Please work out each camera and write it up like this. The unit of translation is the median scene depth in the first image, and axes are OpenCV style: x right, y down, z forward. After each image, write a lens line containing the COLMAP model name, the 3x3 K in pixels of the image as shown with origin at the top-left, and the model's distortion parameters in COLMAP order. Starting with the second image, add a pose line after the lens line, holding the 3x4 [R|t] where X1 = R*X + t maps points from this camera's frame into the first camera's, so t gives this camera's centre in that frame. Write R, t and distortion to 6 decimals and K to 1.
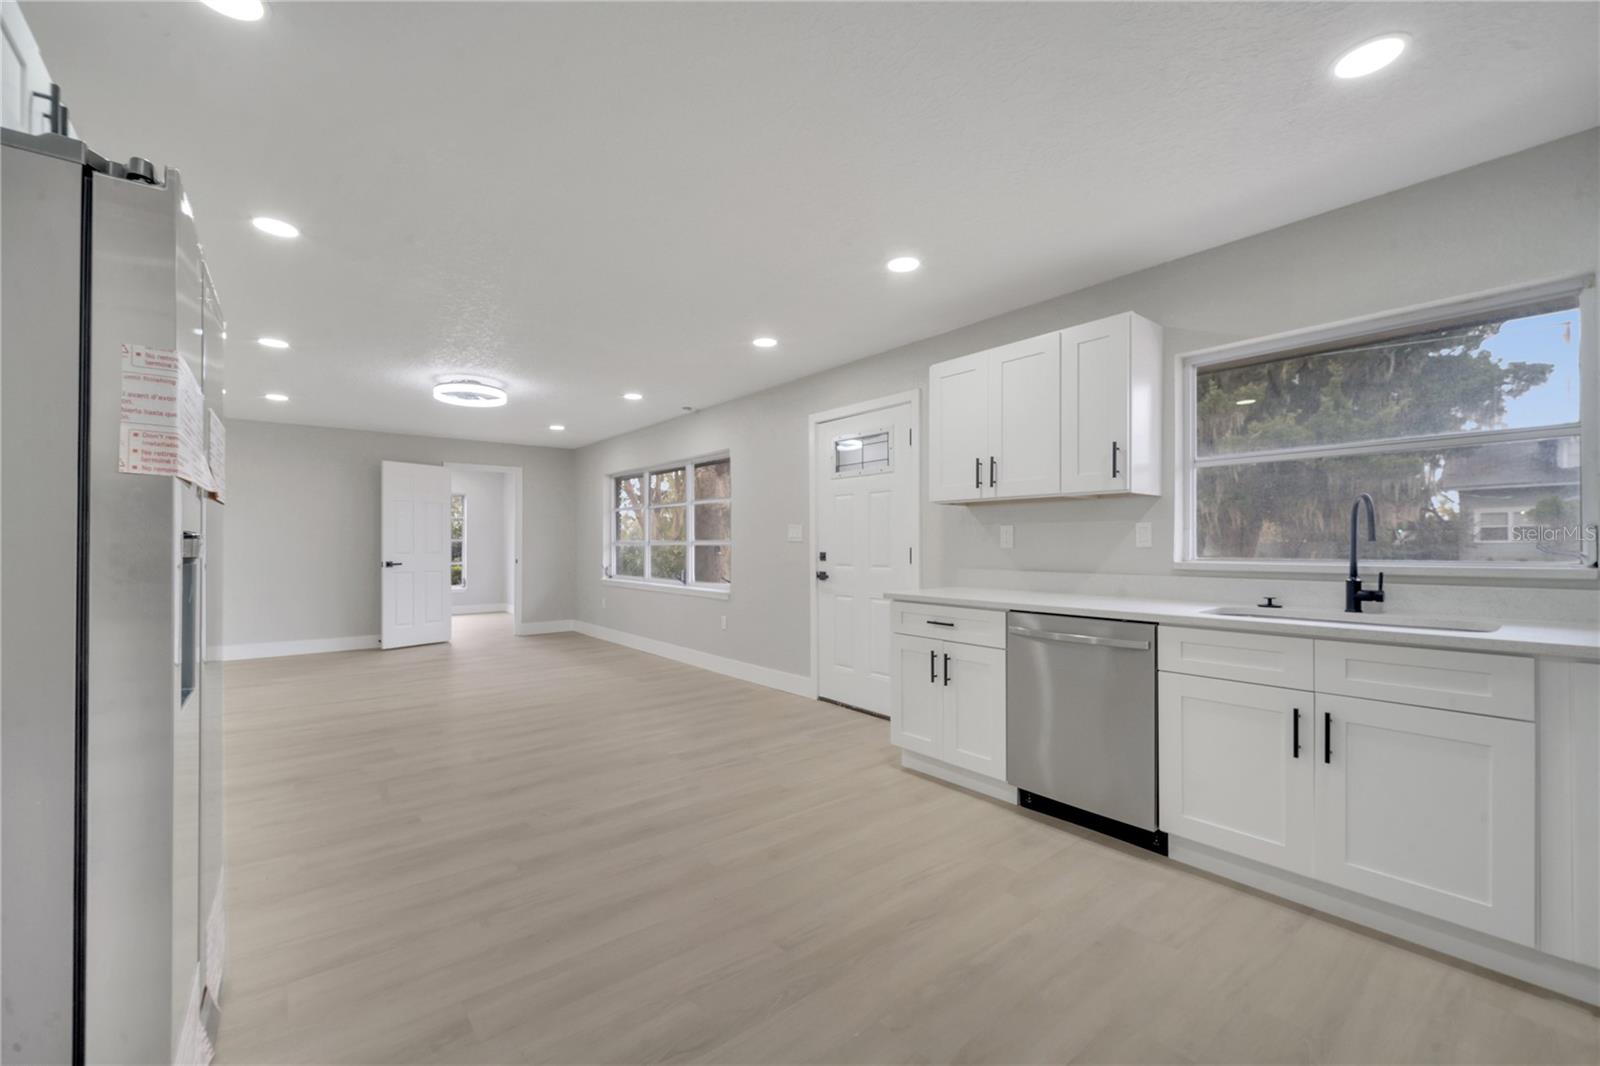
lens RADIAL K [[653.2, 0, 793.9], [0, 653.2, 542.3], [0, 0, 1]] dist [-0.000971, -0.000865]
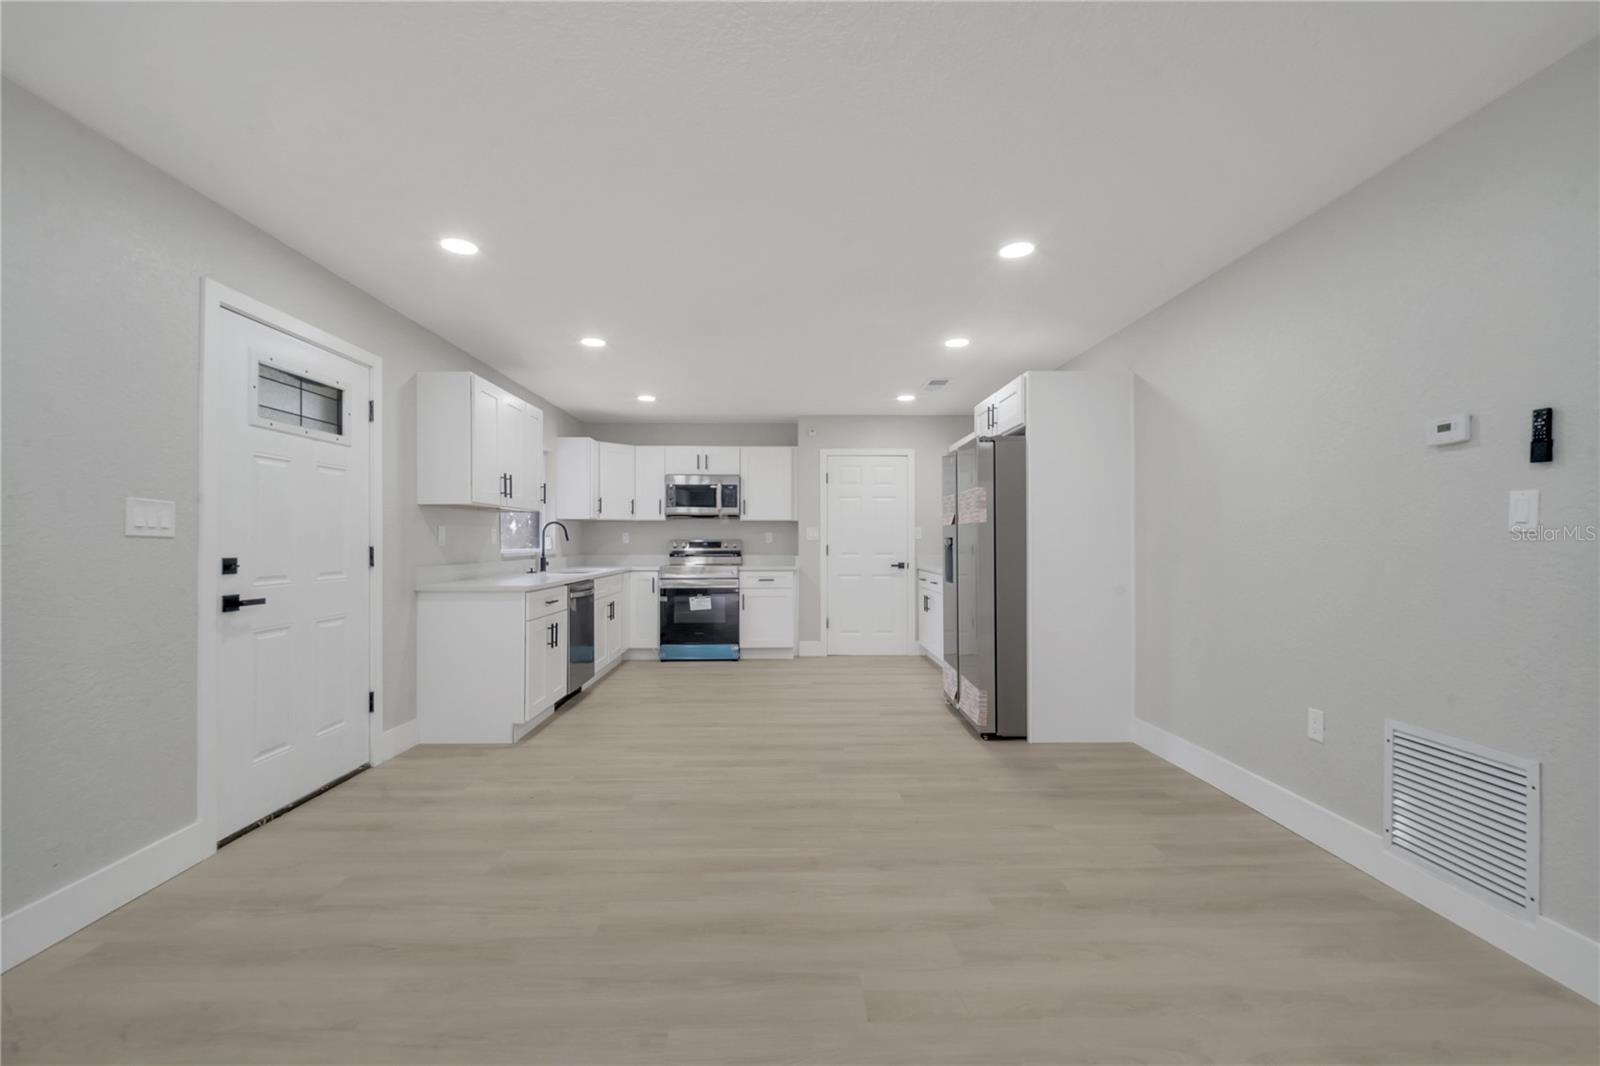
lens RADIAL K [[653.2, 0, 793.9], [0, 653.2, 542.3], [0, 0, 1]] dist [-0.000971, -0.000865]
pose [[-0.792128, 0.002011, 0.610351, -0.654597], [0.001110, 0.999998, -0.001854, 0.004357], [-0.610353, -0.000791, -0.792129, 1.178286]]
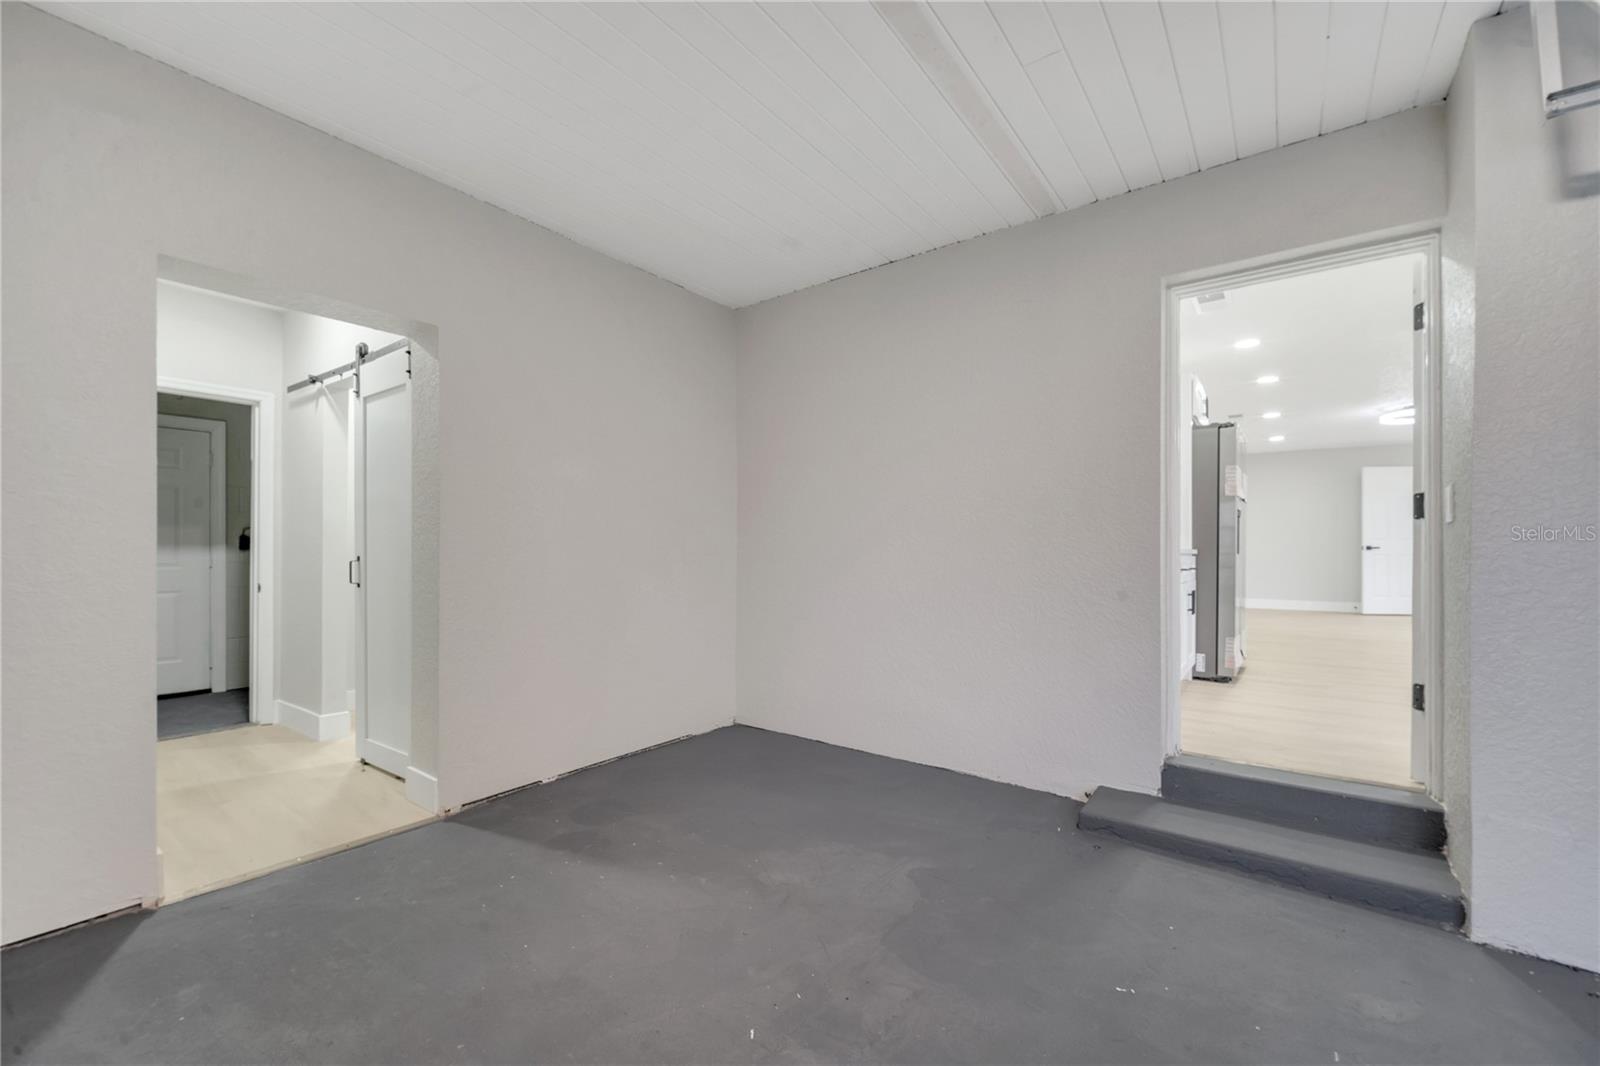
lens RADIAL K [[644.4, 0, 803.3], [0, 644.4, 542.4], [0, 0, 1]] dist [-0.001801, -0.000380]
pose [[0.244999, -0.007504, -0.969494, 0.483623], [0.002719, 0.999971, -0.007053, 0.045091], [0.969520, -0.000909, 0.245012, -0.551208]]
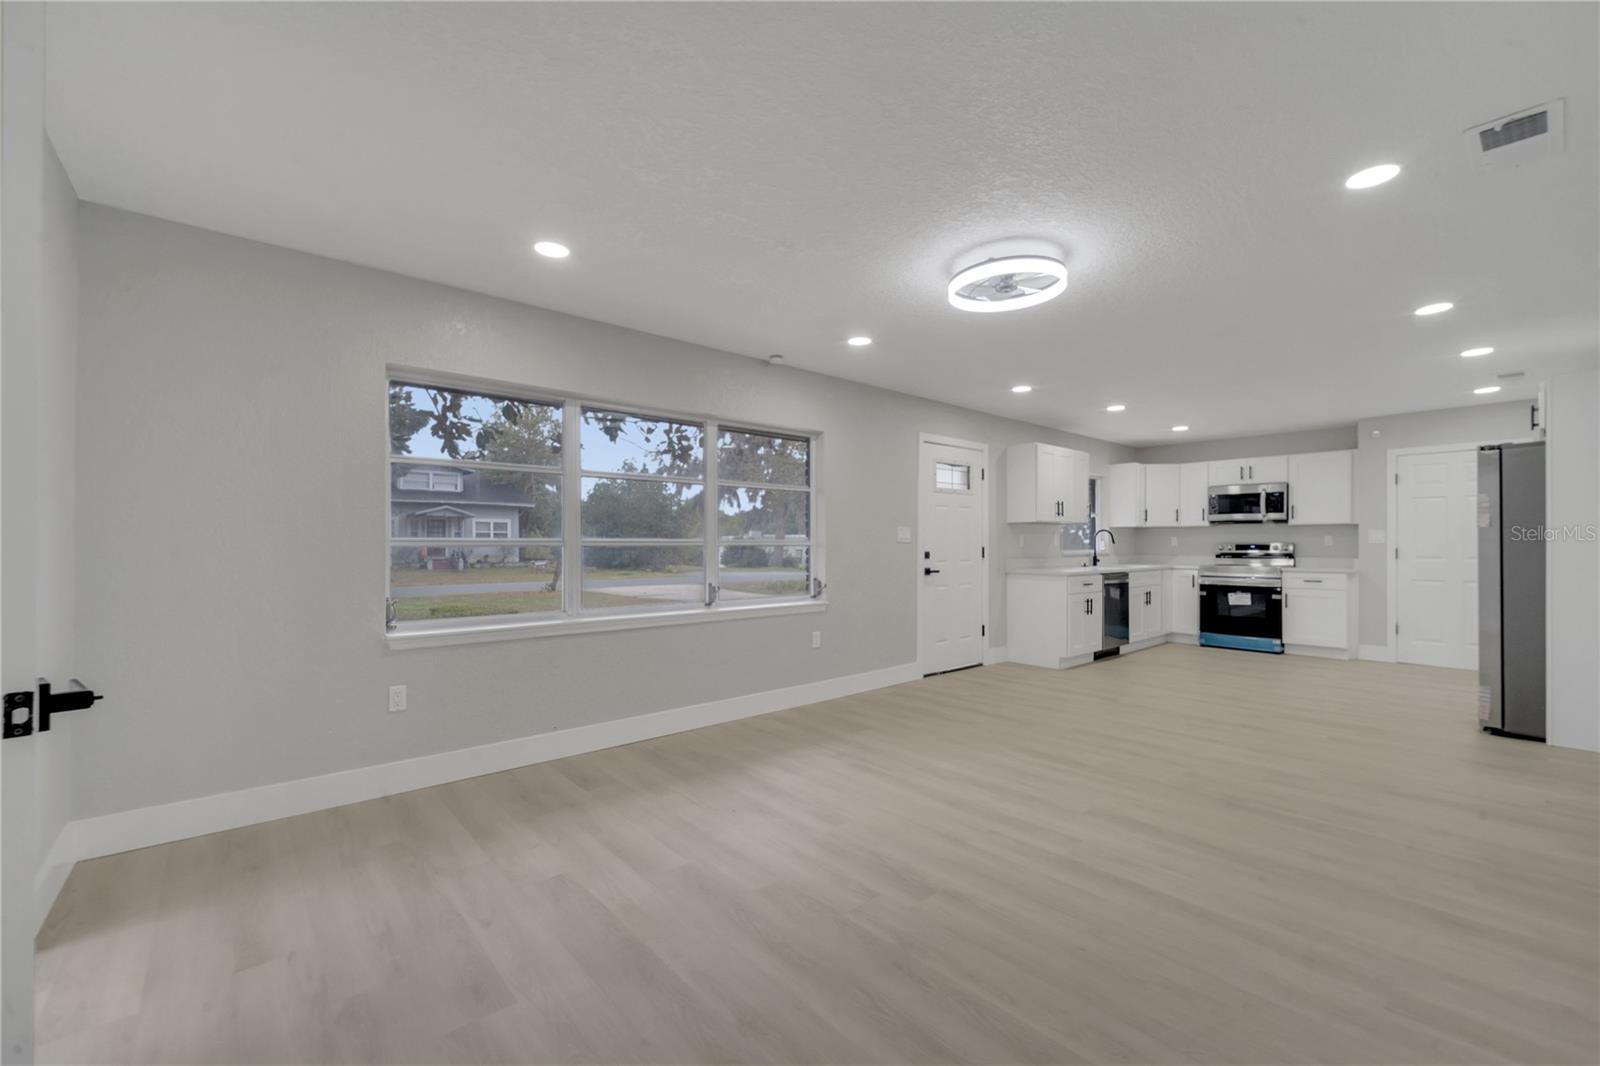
lens RADIAL K [[659.4, 0, 790.1], [0, 659.4, 542.2], [0, 0, 1]] dist [0.001302, 0.000072]
pose [[-0.041185, 0.004323, 0.999142, -1.183264], [-0.002295, 0.999988, -0.004422, 0.004052], [-0.999149, -0.002475, -0.041175, 1.344215]]
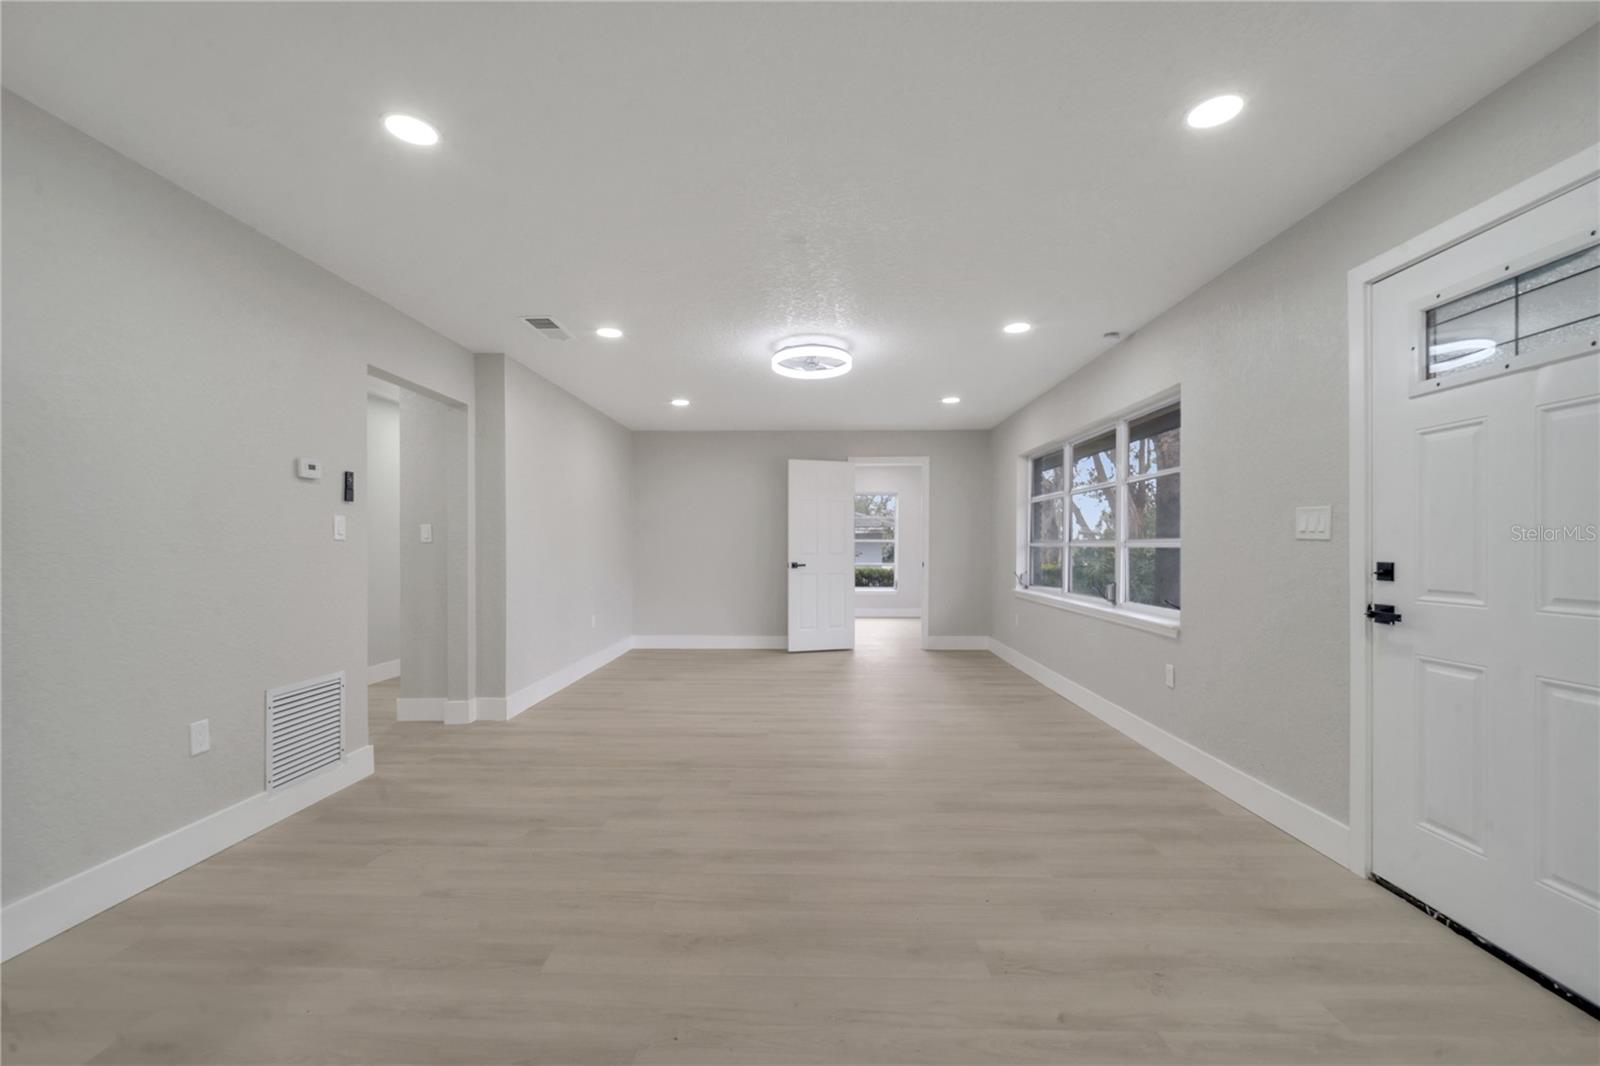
lens RADIAL K [[655.6, 0, 797.3], [0, 655.6, 550.8], [0, 0, 1]] dist [-0.001808, -0.000734]
pose [[0.761409, 0.006502, -0.648240, 0.028411], [0.000523, 0.999943, 0.010644, 0.002292], [0.648272, -0.008443, 0.761362, 0.399639]]
